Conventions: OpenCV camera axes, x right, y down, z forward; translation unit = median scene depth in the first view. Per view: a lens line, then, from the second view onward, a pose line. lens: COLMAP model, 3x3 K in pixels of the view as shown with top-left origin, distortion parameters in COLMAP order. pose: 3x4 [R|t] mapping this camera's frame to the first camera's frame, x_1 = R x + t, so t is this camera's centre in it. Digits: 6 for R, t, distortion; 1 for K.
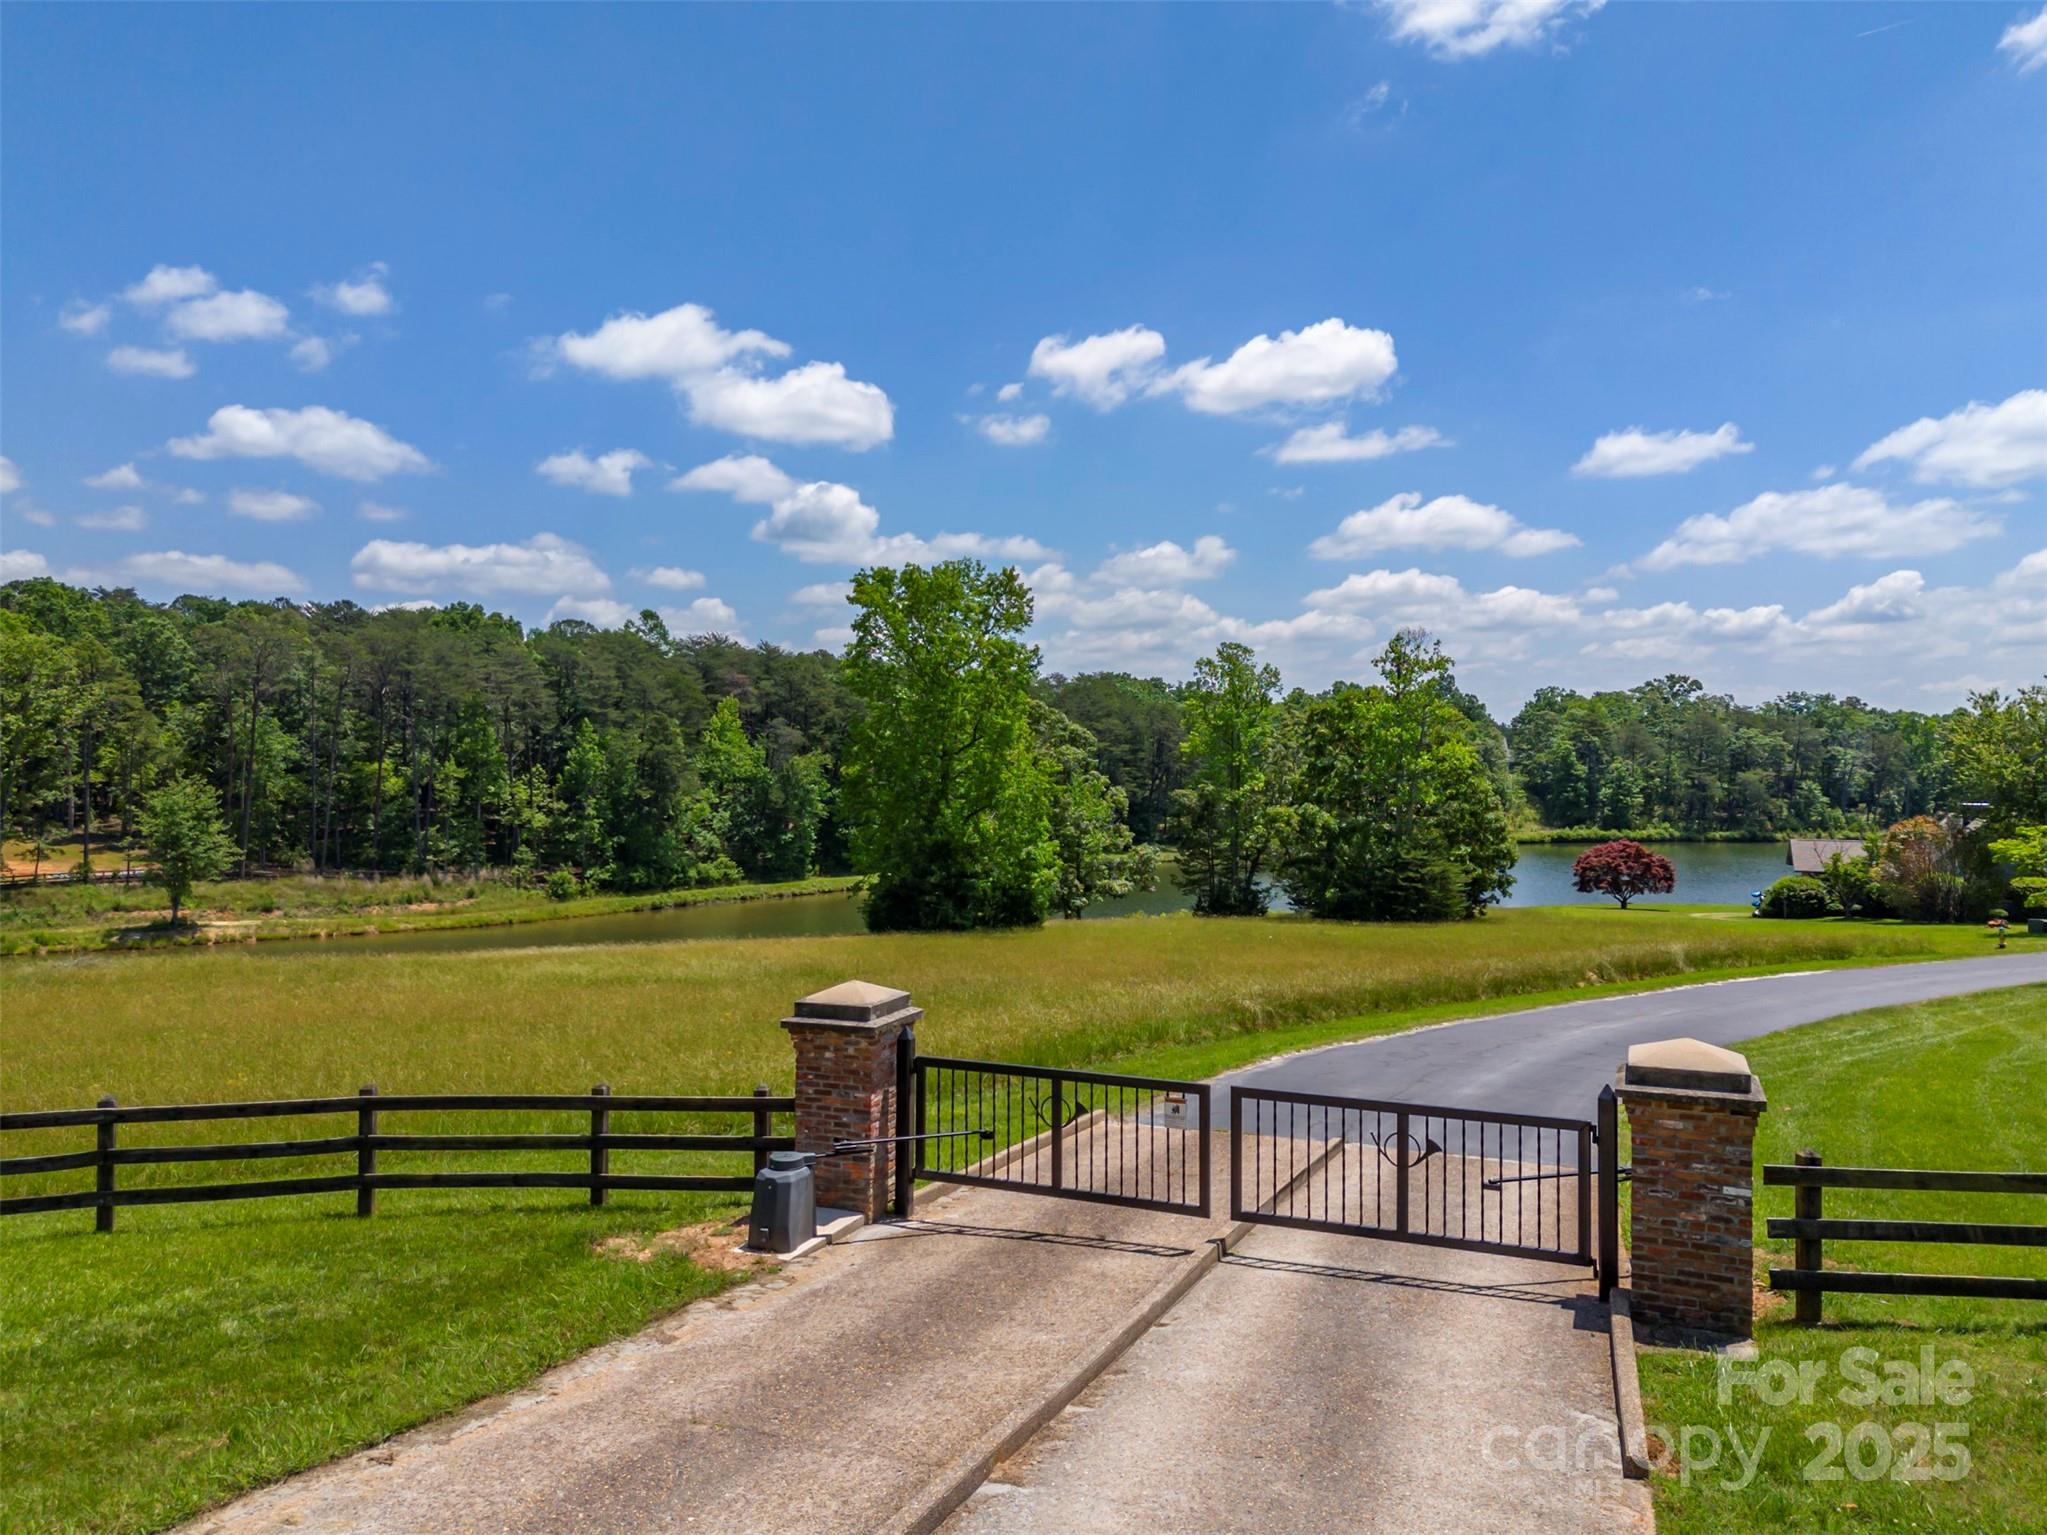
lens RADIAL K [[1493.9, 0, 1023.5], [0, 1493.9, 767.5], [0, 0, 1]] dist [0.074937, -0.049839]
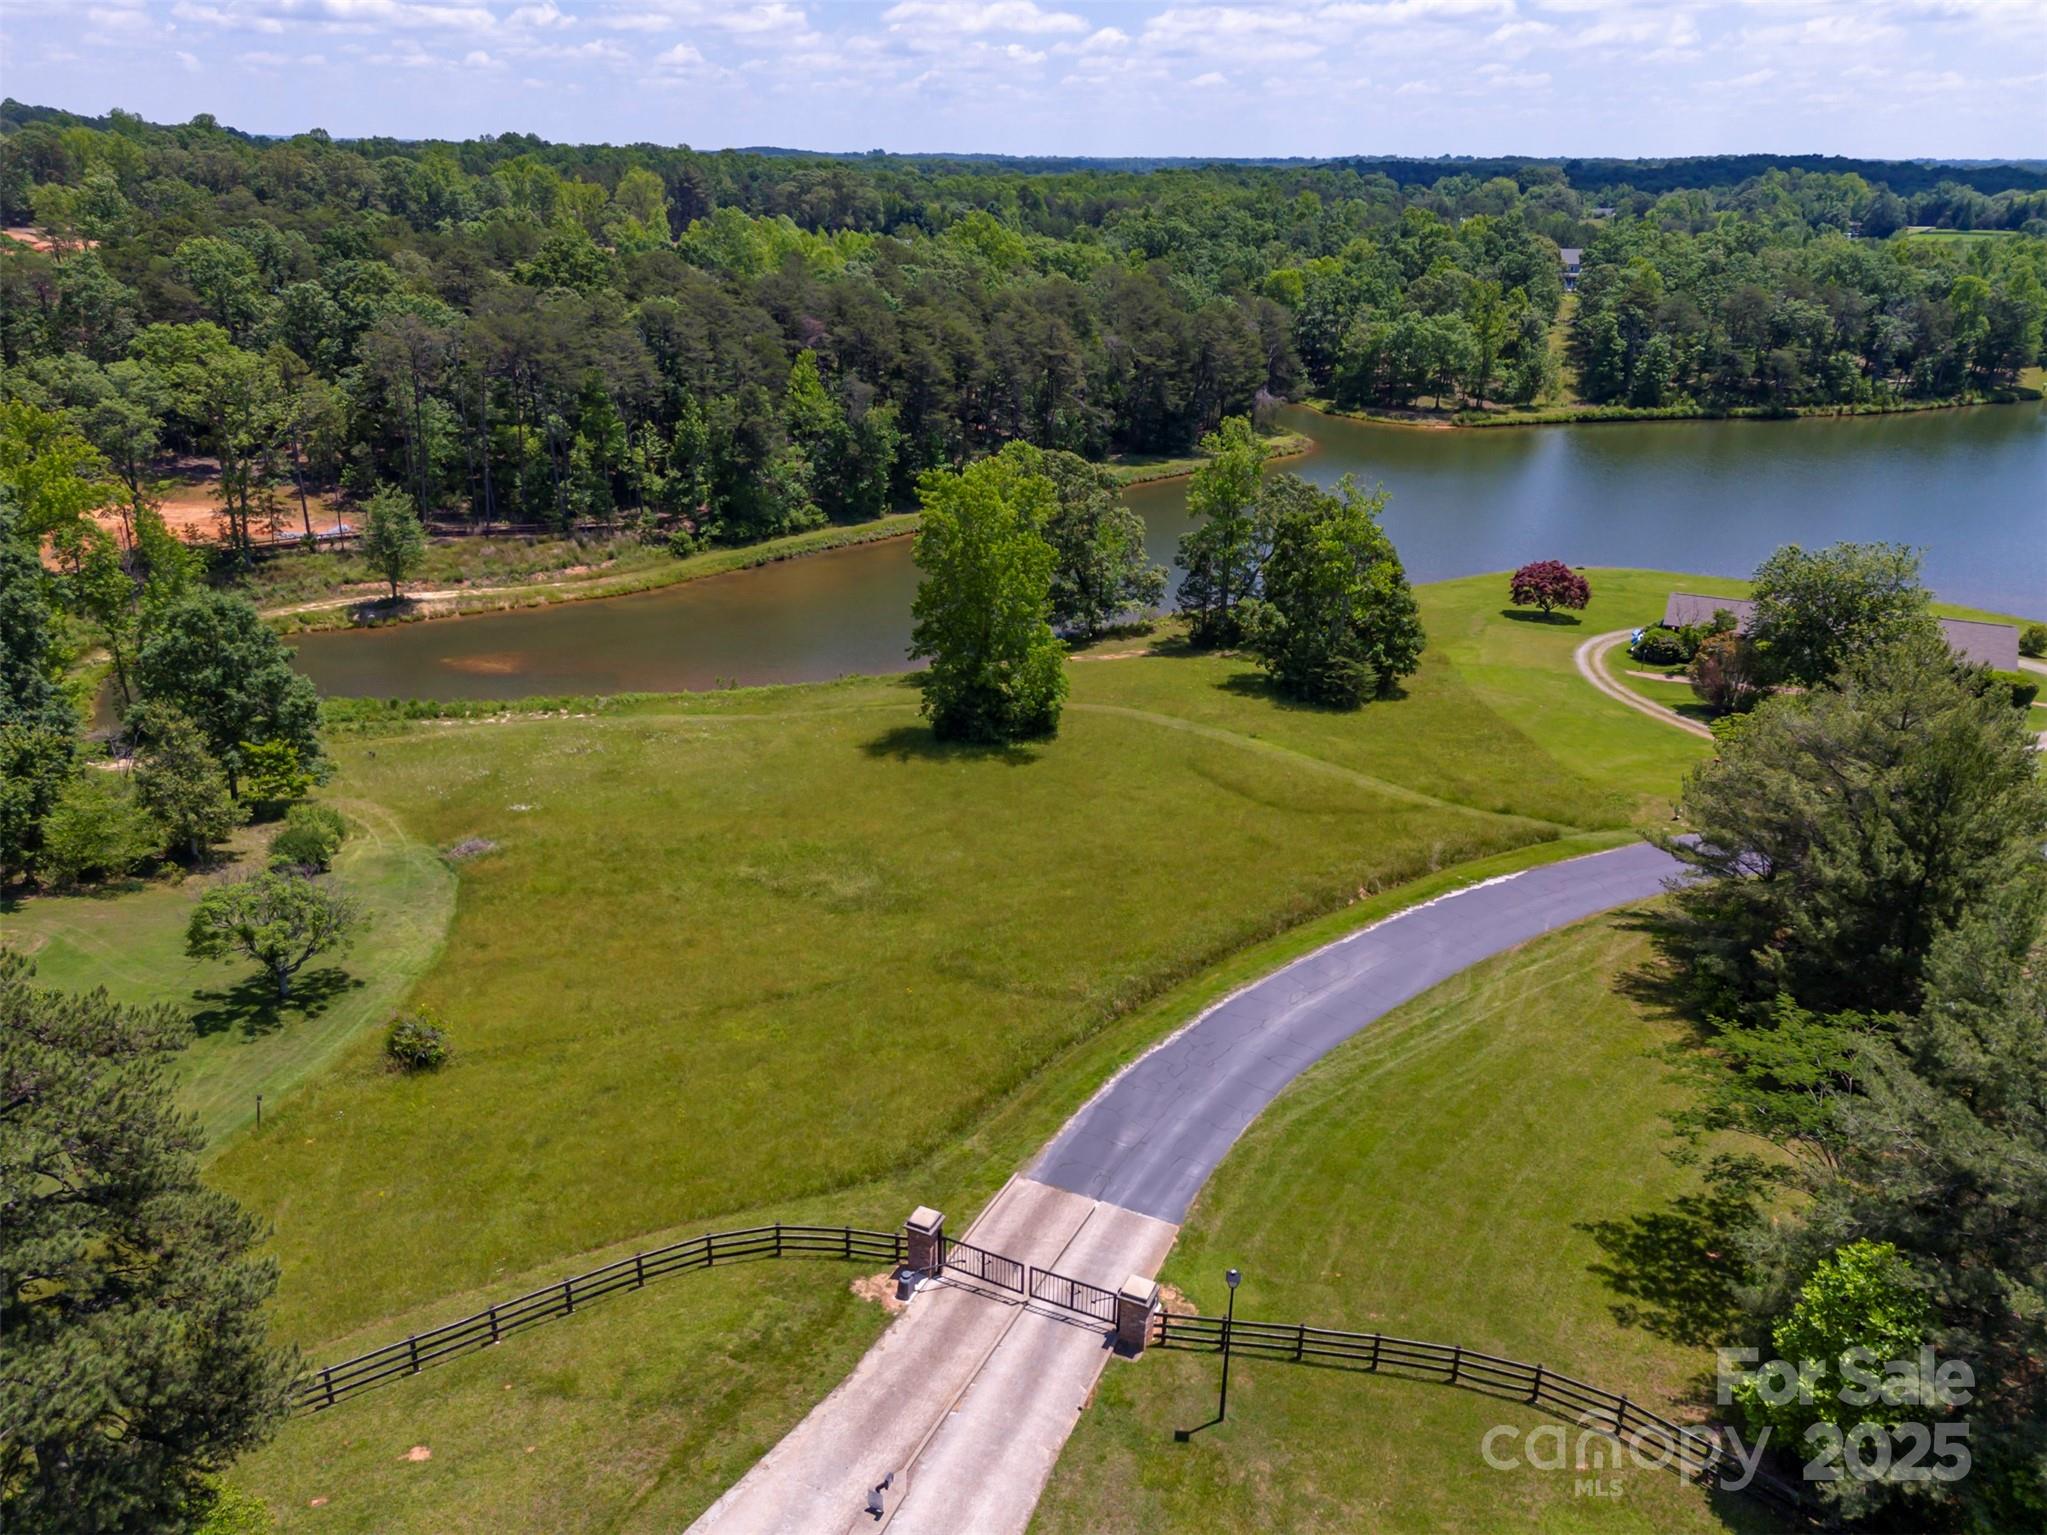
lens RADIAL K [[1493.9, 0, 1023.5], [0, 1493.9, 767.5], [0, 0, 1]] dist [0.074937, -0.049839]
pose [[0.998747, 0.030455, -0.039708, 0.020585], [-0.013634, 0.929073, 0.369646, -0.198686], [0.048149, -0.368641, 0.928324, -0.169703]]
